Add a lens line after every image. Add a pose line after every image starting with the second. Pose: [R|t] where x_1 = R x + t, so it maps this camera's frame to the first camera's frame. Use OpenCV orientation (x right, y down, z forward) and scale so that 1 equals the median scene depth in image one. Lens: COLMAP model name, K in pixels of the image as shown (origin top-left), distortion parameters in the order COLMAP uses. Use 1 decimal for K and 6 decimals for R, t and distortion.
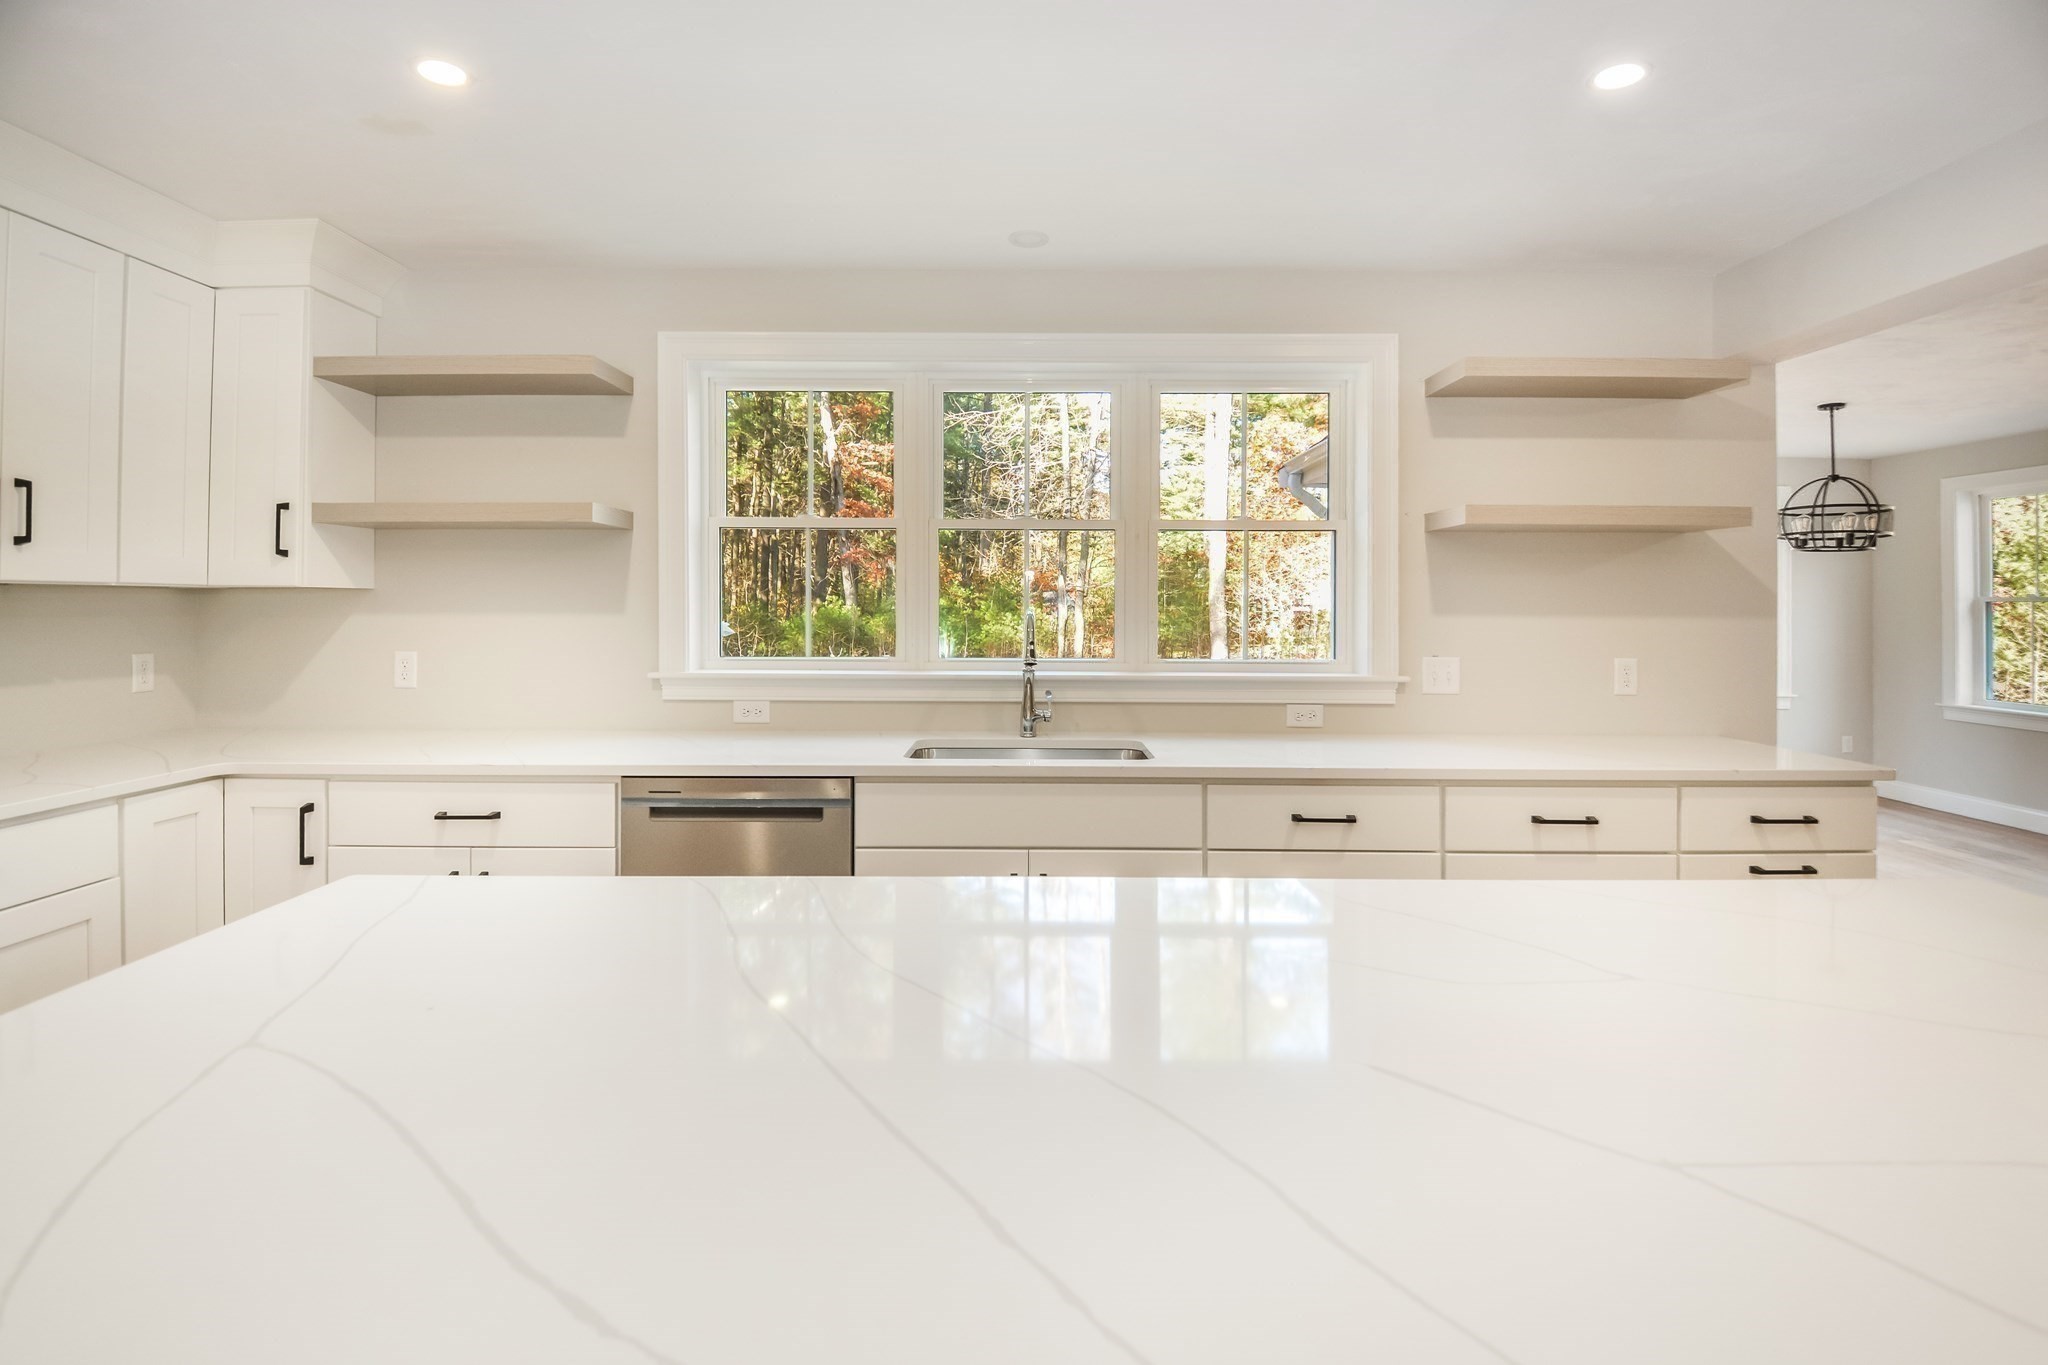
lens RADIAL K [[943.2, 0, 1019.6], [0, 943.2, 642.9], [0, 0, 1]] dist [-0.001342, -0.025652]
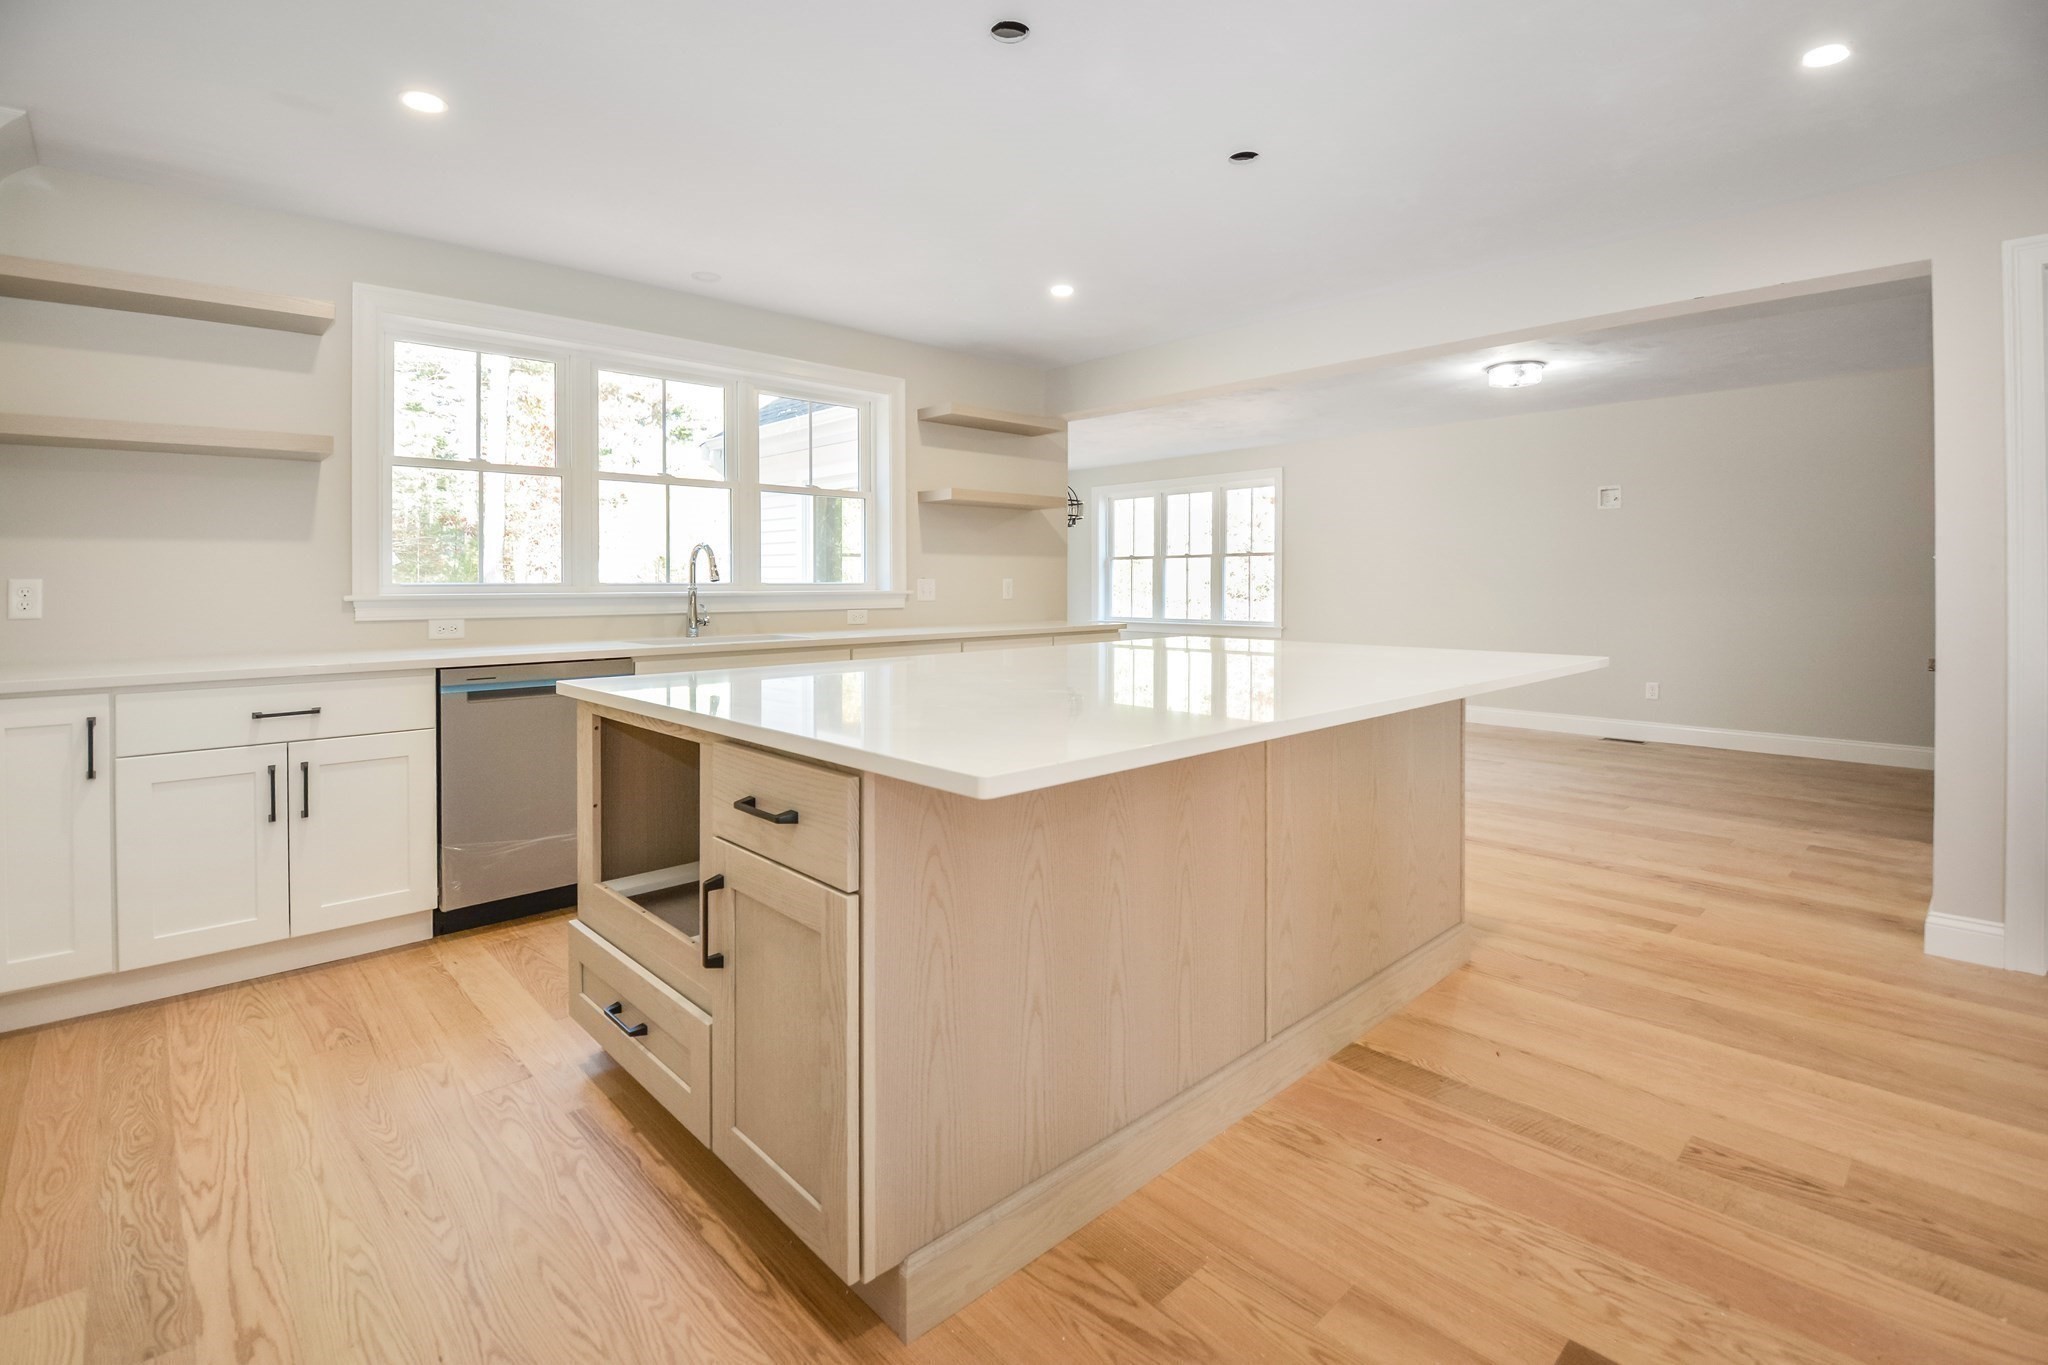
lens RADIAL K [[946.5, 0, 1033.6], [0, 946.5, 632.5], [0, 0, 1]] dist [0.012449, -0.023562]
pose [[0.721446, -0.043433, 0.691107, -0.569449], [0.033442, 0.999052, 0.027876, 0.068950], [-0.691662, 0.003001, 0.722215, -0.331309]]
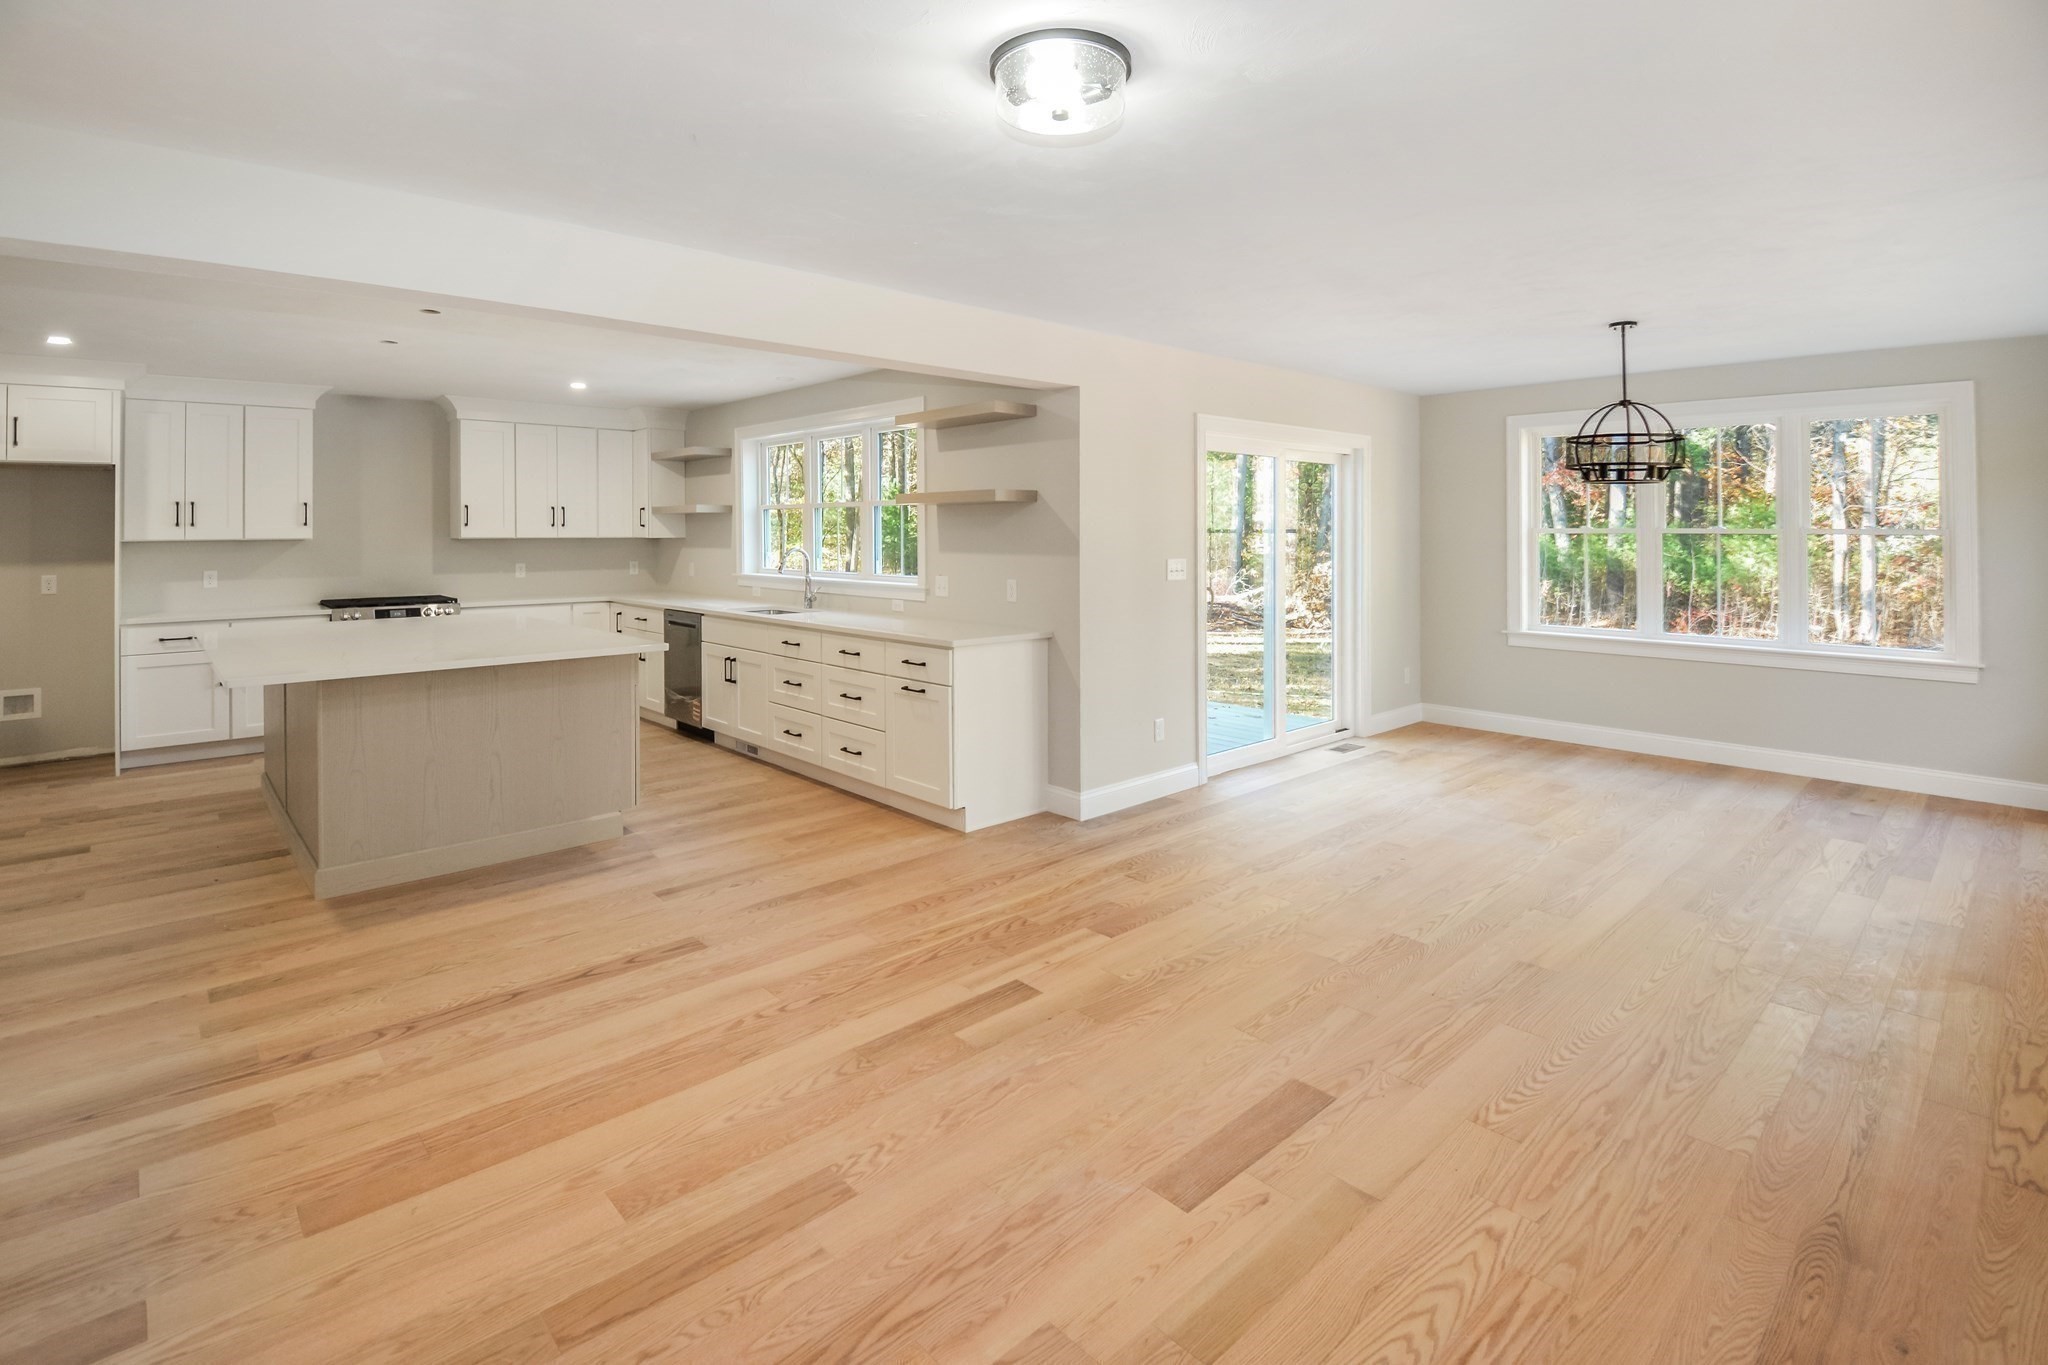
lens RADIAL K [[970.2, 0, 1025.2], [0, 970.2, 570.5], [0, 0, 1]] dist [0.030826, -0.030187]
pose [[0.683417, 0.022372, -0.729686, 1.850388], [-0.023658, 0.999684, 0.008493, -0.012705], [0.729645, 0.011459, 0.683730, -0.132329]]
